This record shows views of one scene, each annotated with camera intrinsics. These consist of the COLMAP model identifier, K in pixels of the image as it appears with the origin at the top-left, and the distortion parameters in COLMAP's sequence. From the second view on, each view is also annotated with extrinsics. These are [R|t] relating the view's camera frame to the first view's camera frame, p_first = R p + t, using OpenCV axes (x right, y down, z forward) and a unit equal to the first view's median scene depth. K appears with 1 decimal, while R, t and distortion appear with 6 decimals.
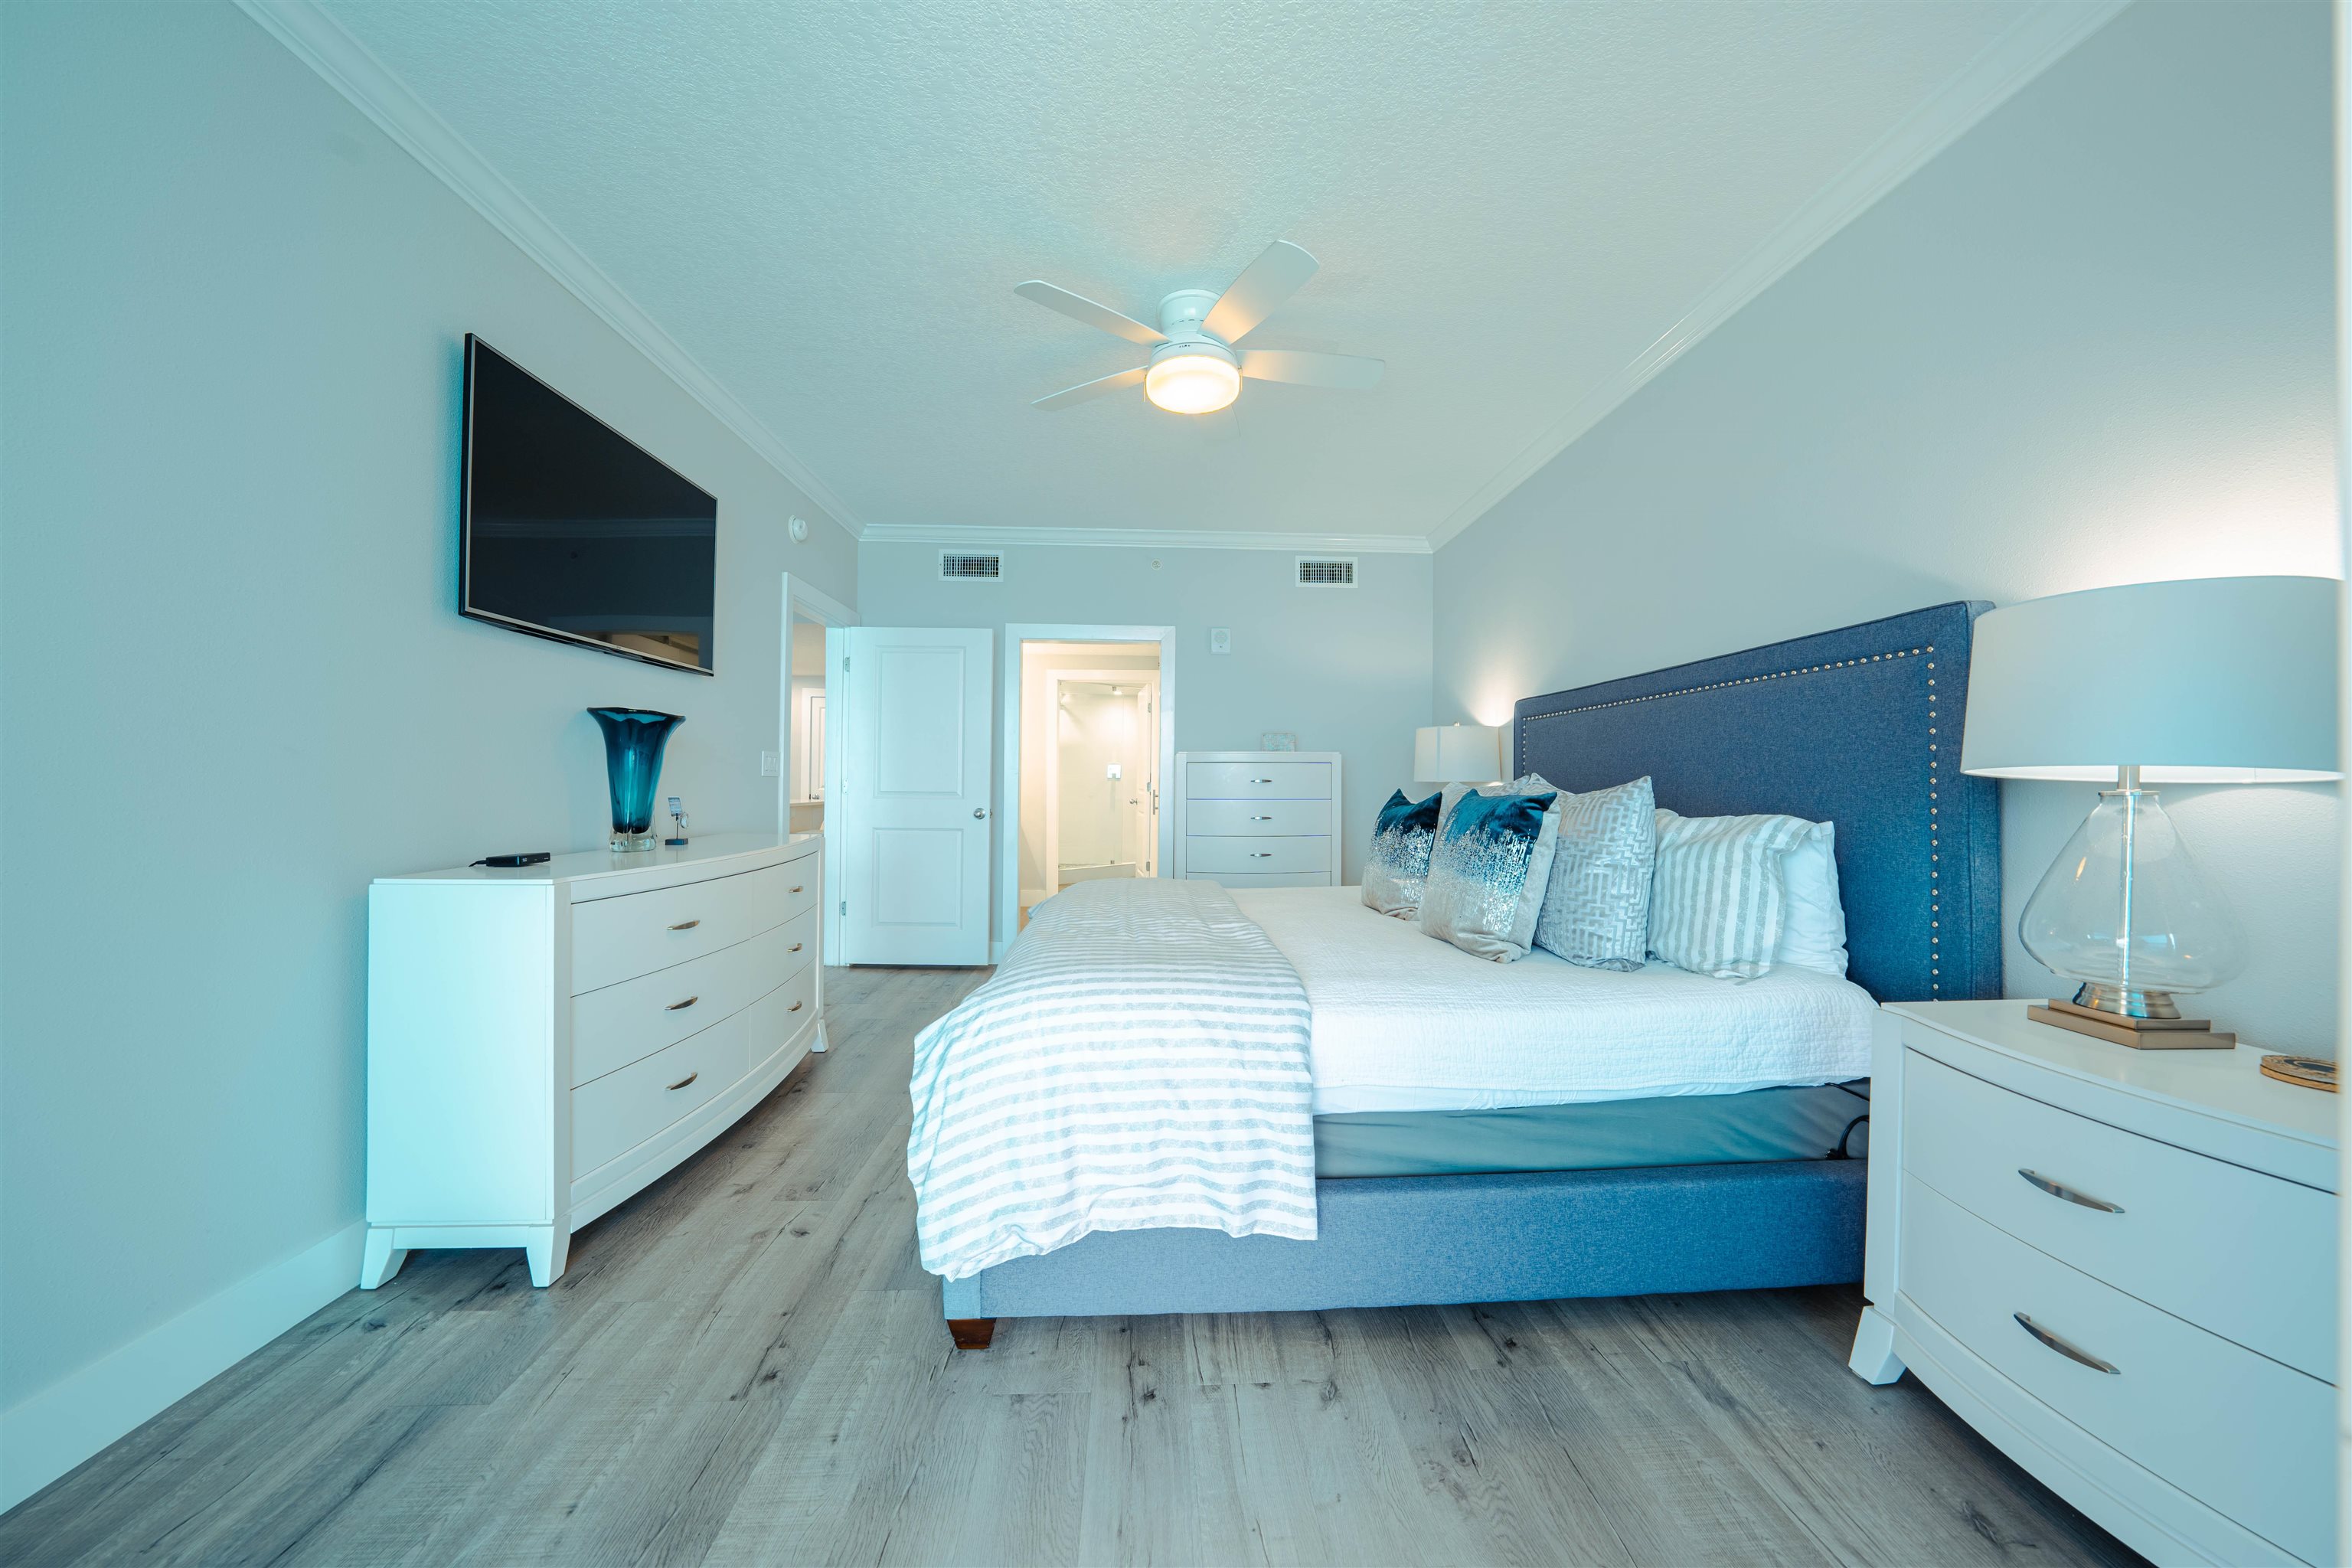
lens RADIAL K [[810.9, 0, 1178.4], [0, 810.9, 777.3], [0, 0, 1]] dist [-0.030955, 0.007348]
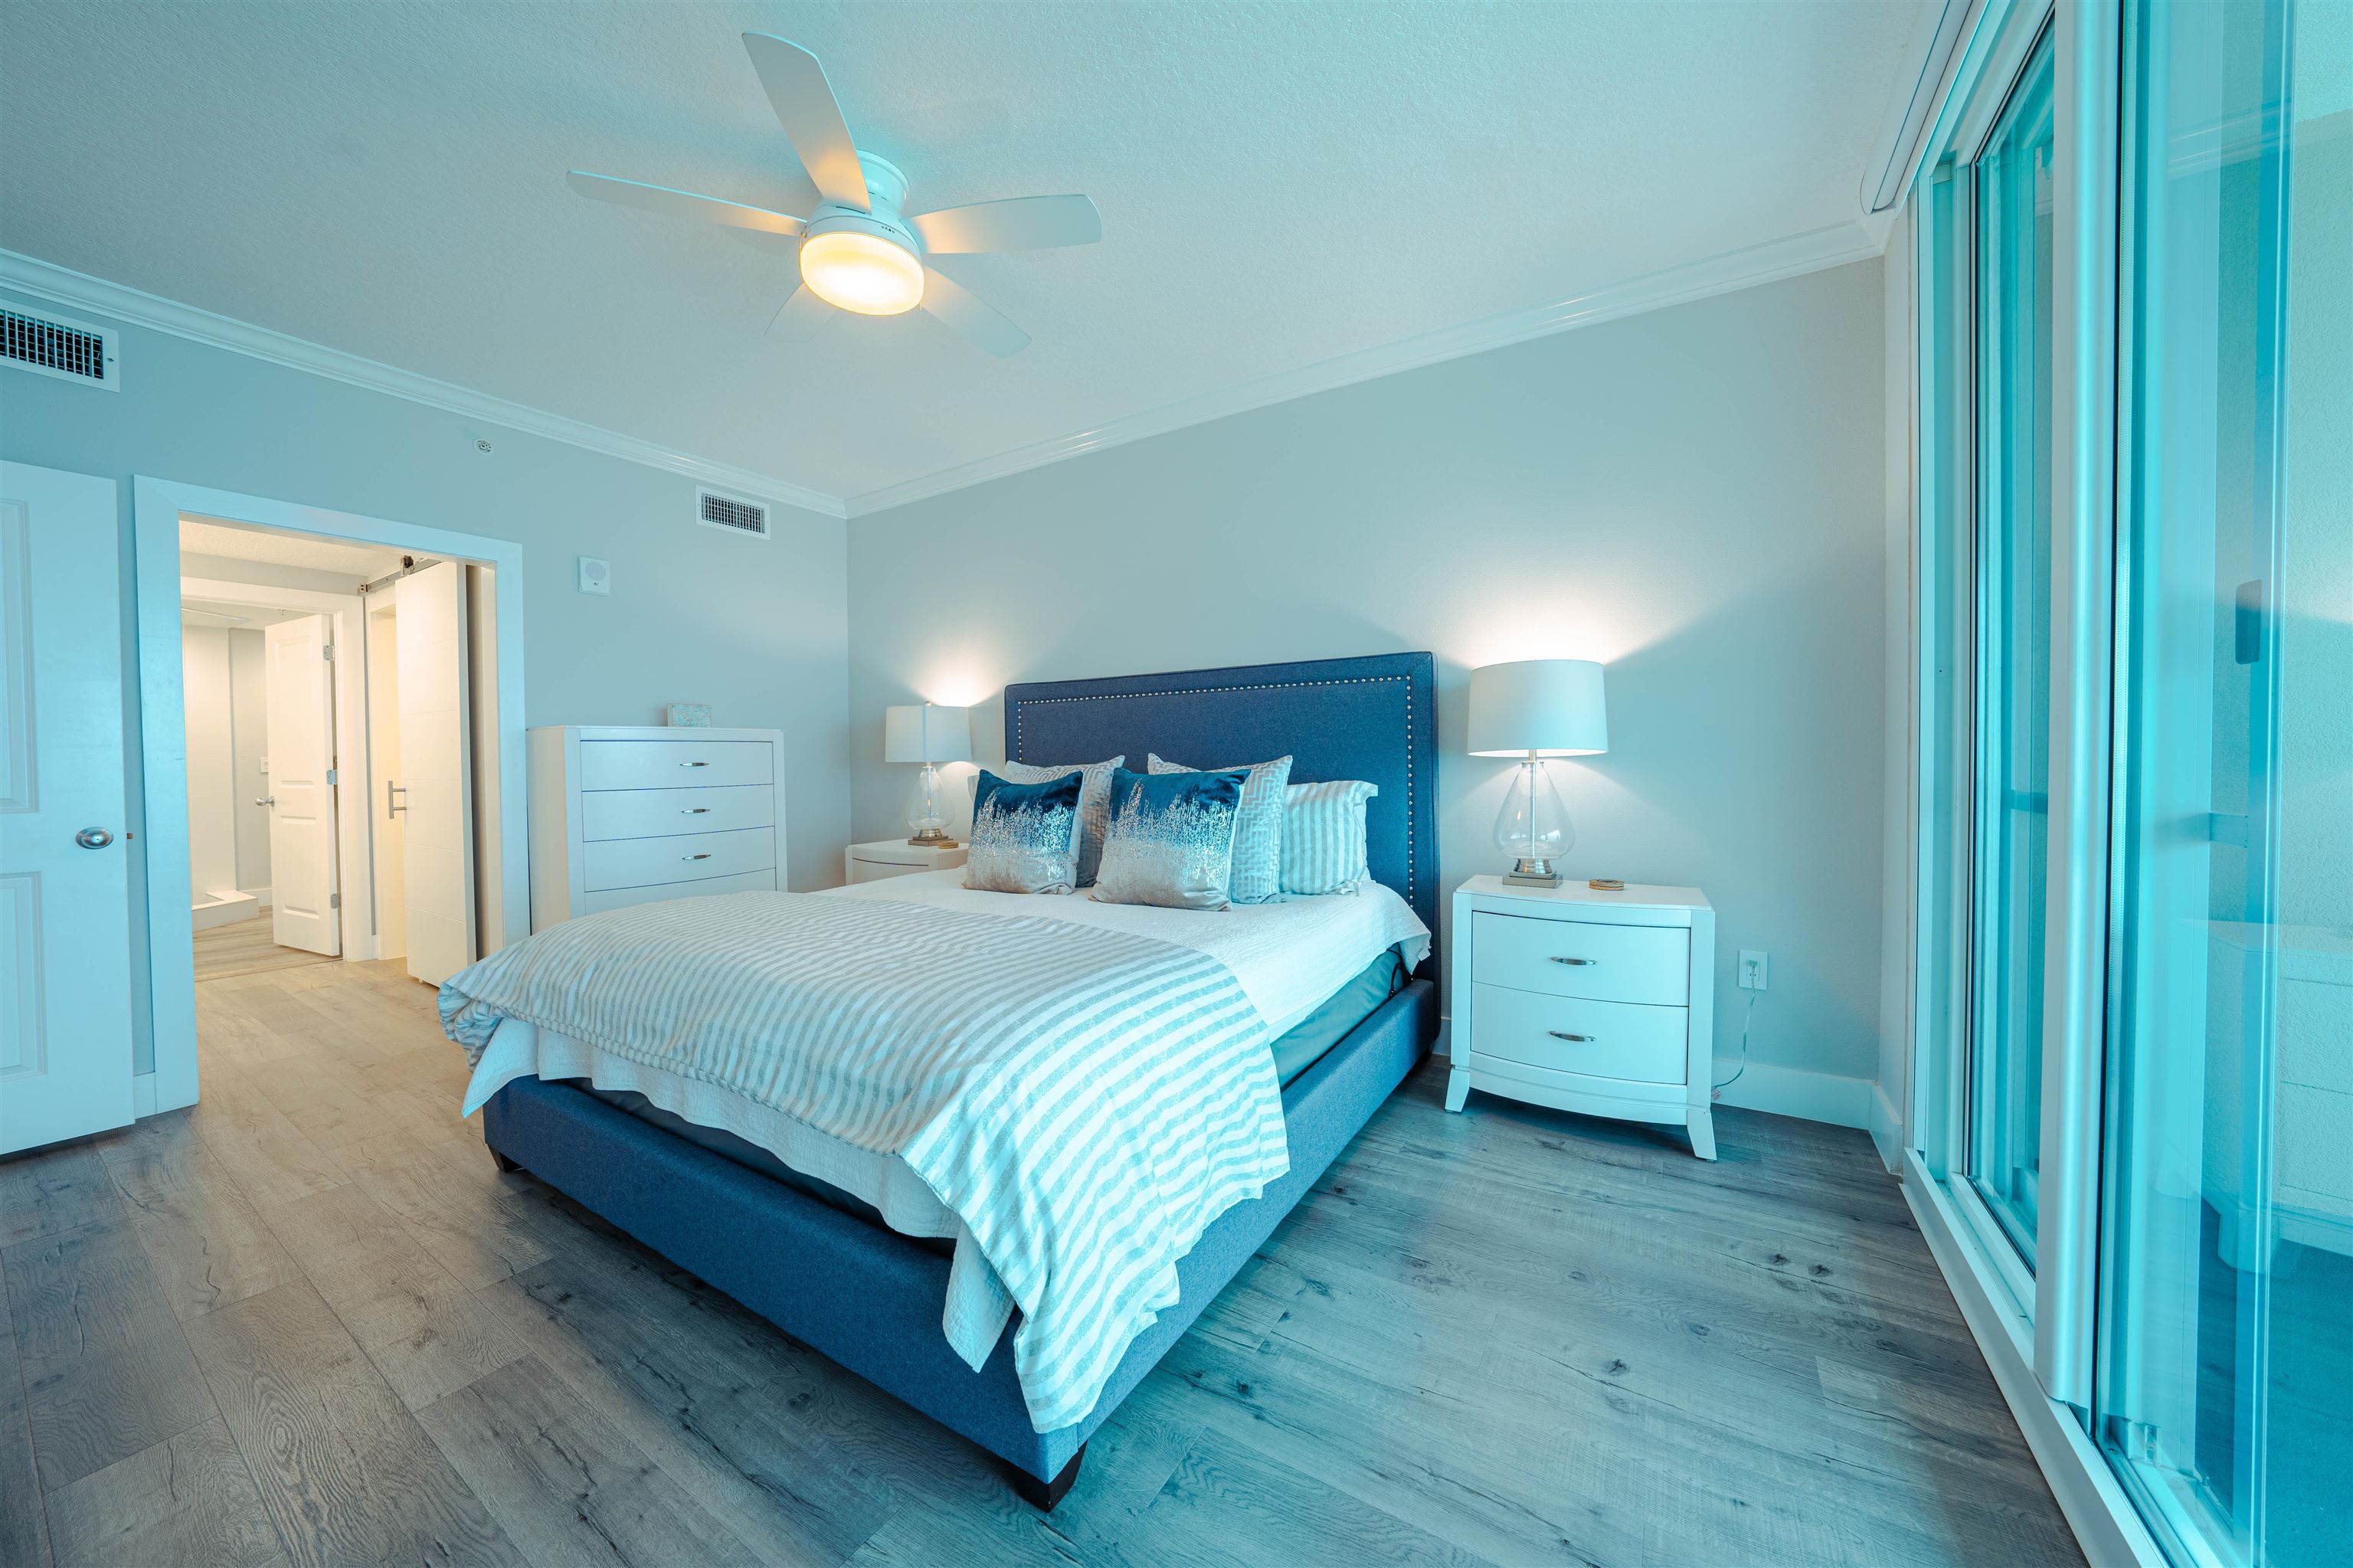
lens RADIAL K [[811.2, 0, 1178.9], [0, 811.2, 777.3], [0, 0, 1]] dist [-0.030955, 0.007348]
pose [[0.574320, -0.030686, 0.818055, -0.644026], [0.007885, 0.999458, 0.031956, -0.009638], [-0.818593, -0.011903, 0.574251, 0.376278]]
